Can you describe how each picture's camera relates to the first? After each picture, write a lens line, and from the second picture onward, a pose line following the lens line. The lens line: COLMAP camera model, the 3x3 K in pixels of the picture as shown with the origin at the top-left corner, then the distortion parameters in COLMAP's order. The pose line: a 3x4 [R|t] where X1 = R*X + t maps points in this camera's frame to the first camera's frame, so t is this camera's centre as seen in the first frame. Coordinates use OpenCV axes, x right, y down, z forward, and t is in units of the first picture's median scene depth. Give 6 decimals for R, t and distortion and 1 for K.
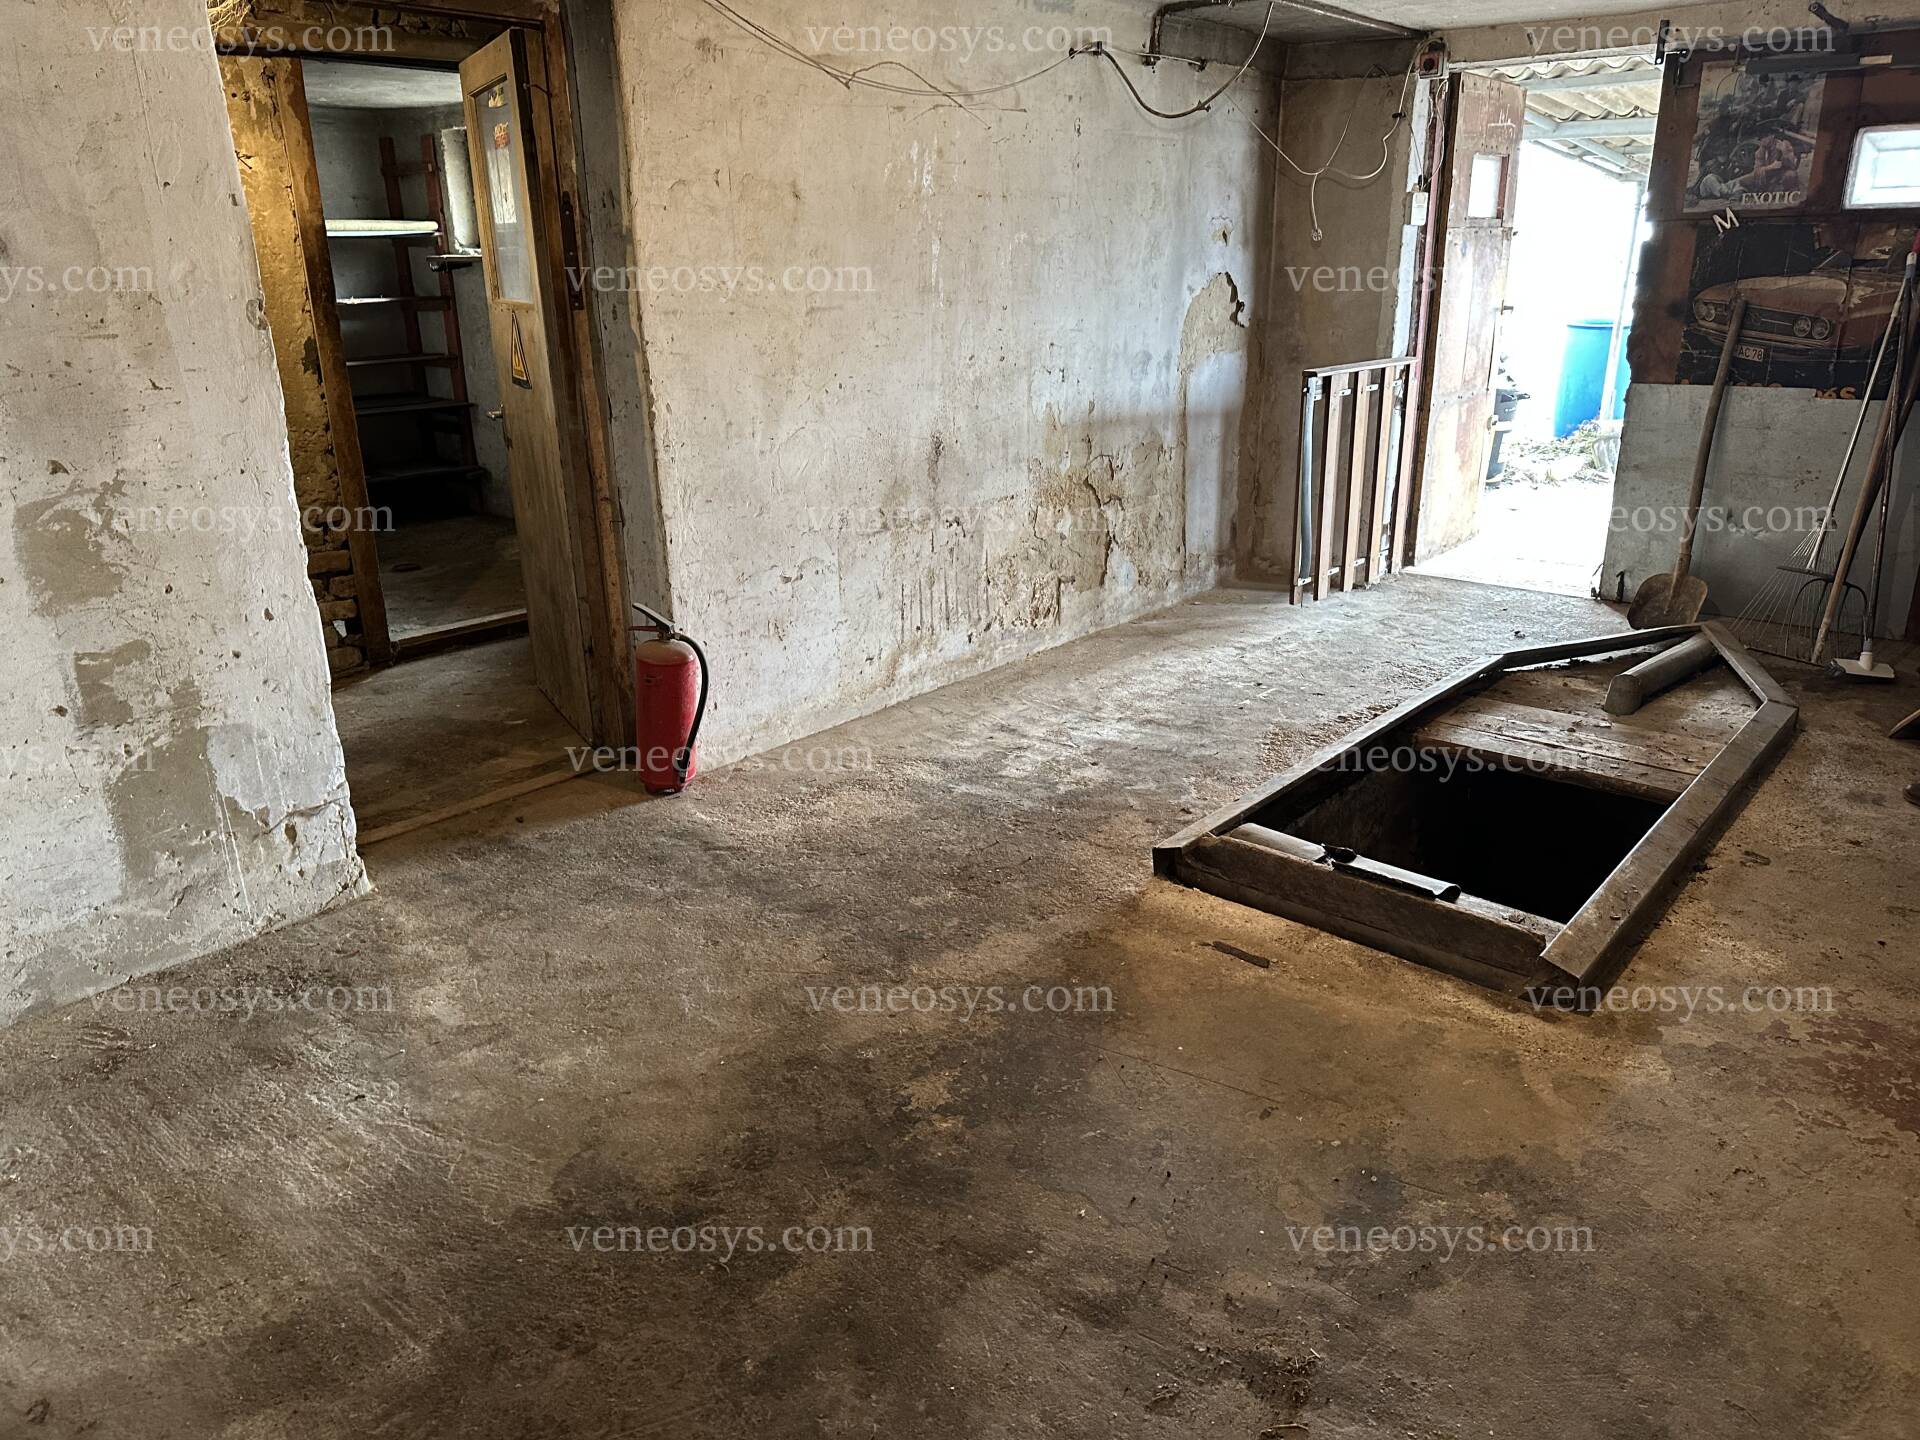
lens RADIAL K [[1340.5, 0, 978.2], [0, 1340.5, 712.4], [0, 0, 1]] dist [0.093562, -0.126652]
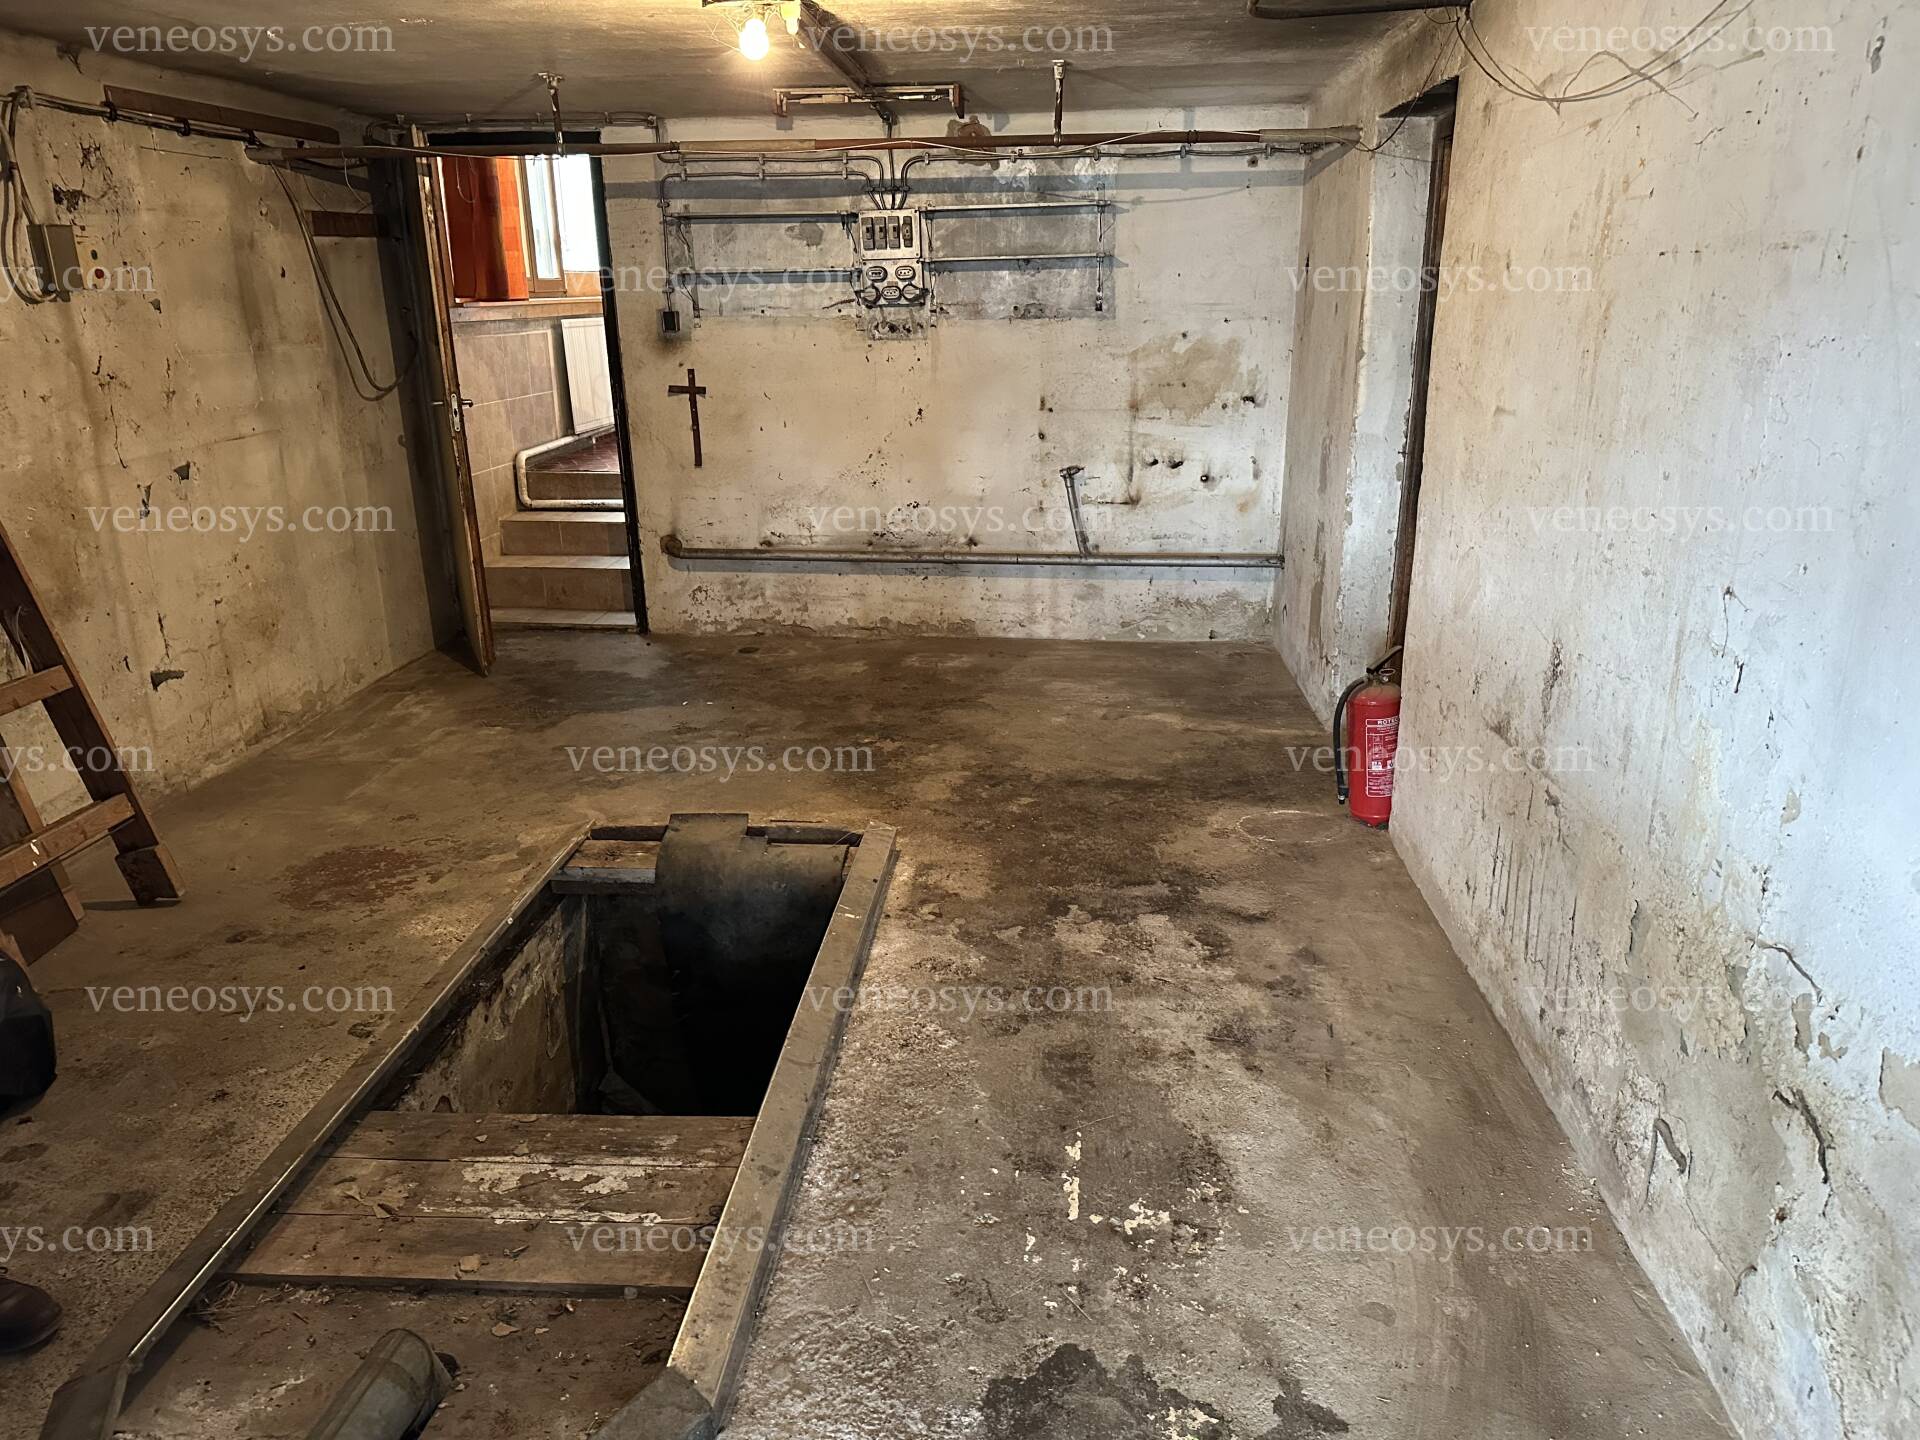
lens RADIAL K [[1340.5, 0, 978.2], [0, 1340.5, 712.4], [0, 0, 1]] dist [0.093562, -0.126652]
pose [[-0.807364, 0.199433, -0.555329, 0.798233], [-0.166730, 0.825687, 0.538926, -0.718570], [0.566008, 0.527700, -0.633378, 1.933404]]
